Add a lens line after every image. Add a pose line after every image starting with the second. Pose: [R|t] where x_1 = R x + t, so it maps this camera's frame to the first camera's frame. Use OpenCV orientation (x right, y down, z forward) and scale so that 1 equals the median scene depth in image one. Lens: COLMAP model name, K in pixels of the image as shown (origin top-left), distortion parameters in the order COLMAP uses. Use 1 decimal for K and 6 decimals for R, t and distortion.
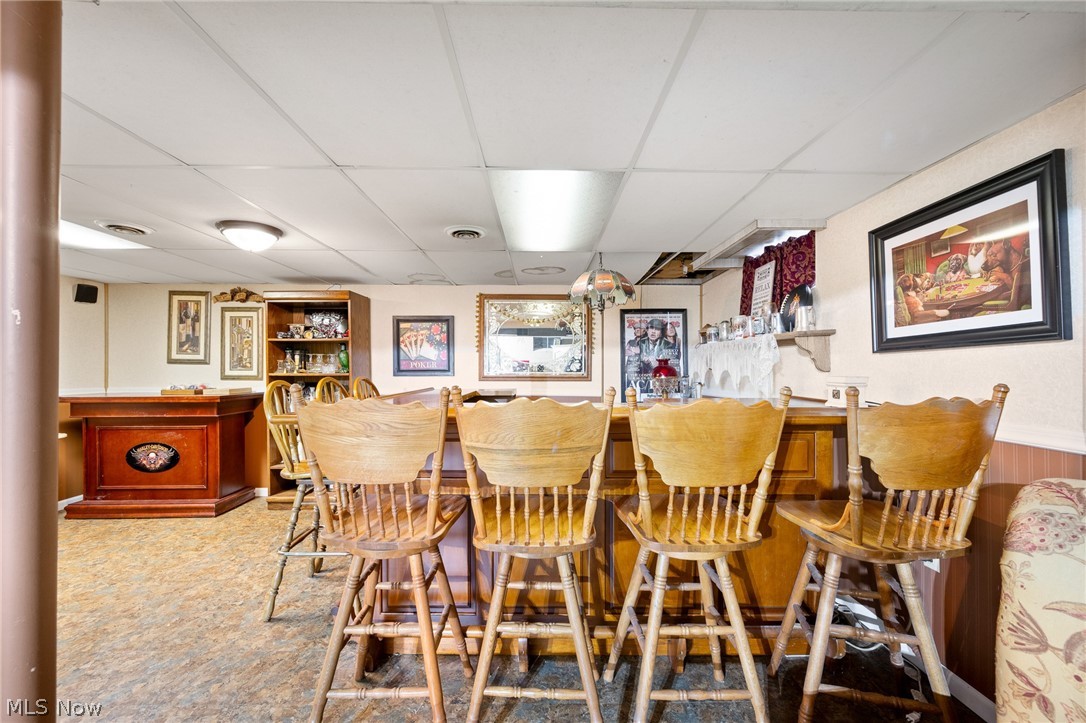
lens RADIAL K [[424.9, 0, 546.9], [0, 424.9, 364.7], [0, 0, 1]] dist [-0.001404, -0.000256]
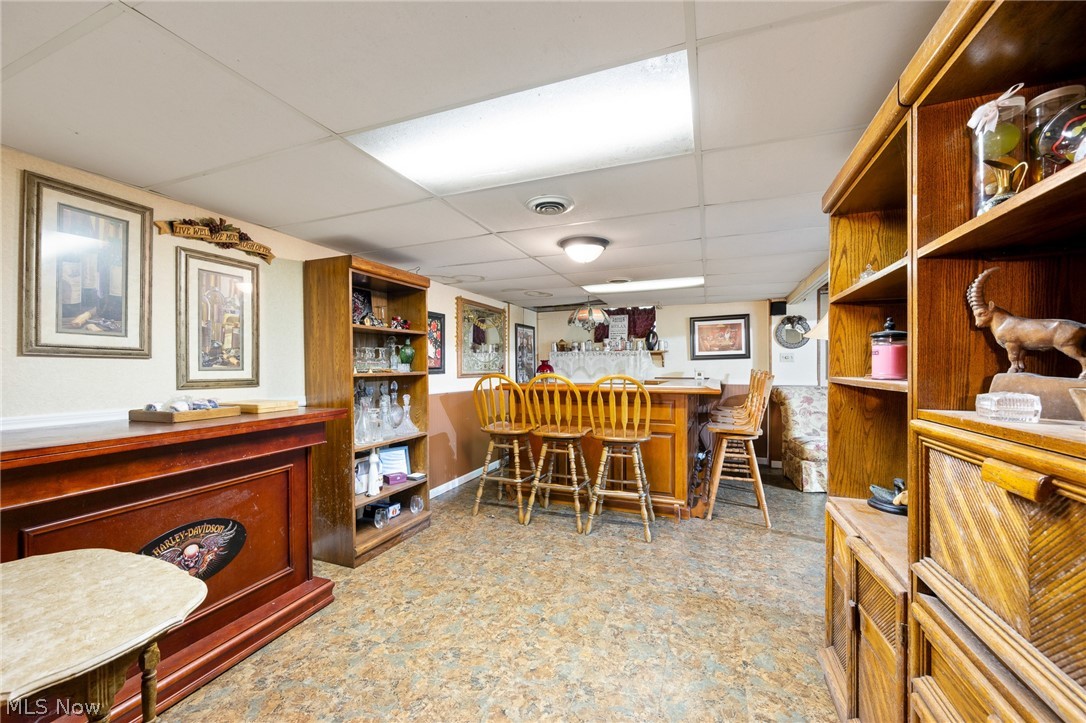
lens RADIAL K [[424.9, 0, 545.3], [0, 424.9, 363.2], [0, 0, 1]] dist [-0.001404, -0.000256]
pose [[0.372702, 0.005922, 0.927932, -1.080106], [-0.003665, 0.999981, -0.004910, 0.005301], [-0.927944, -0.001571, 0.372717, 0.404899]]
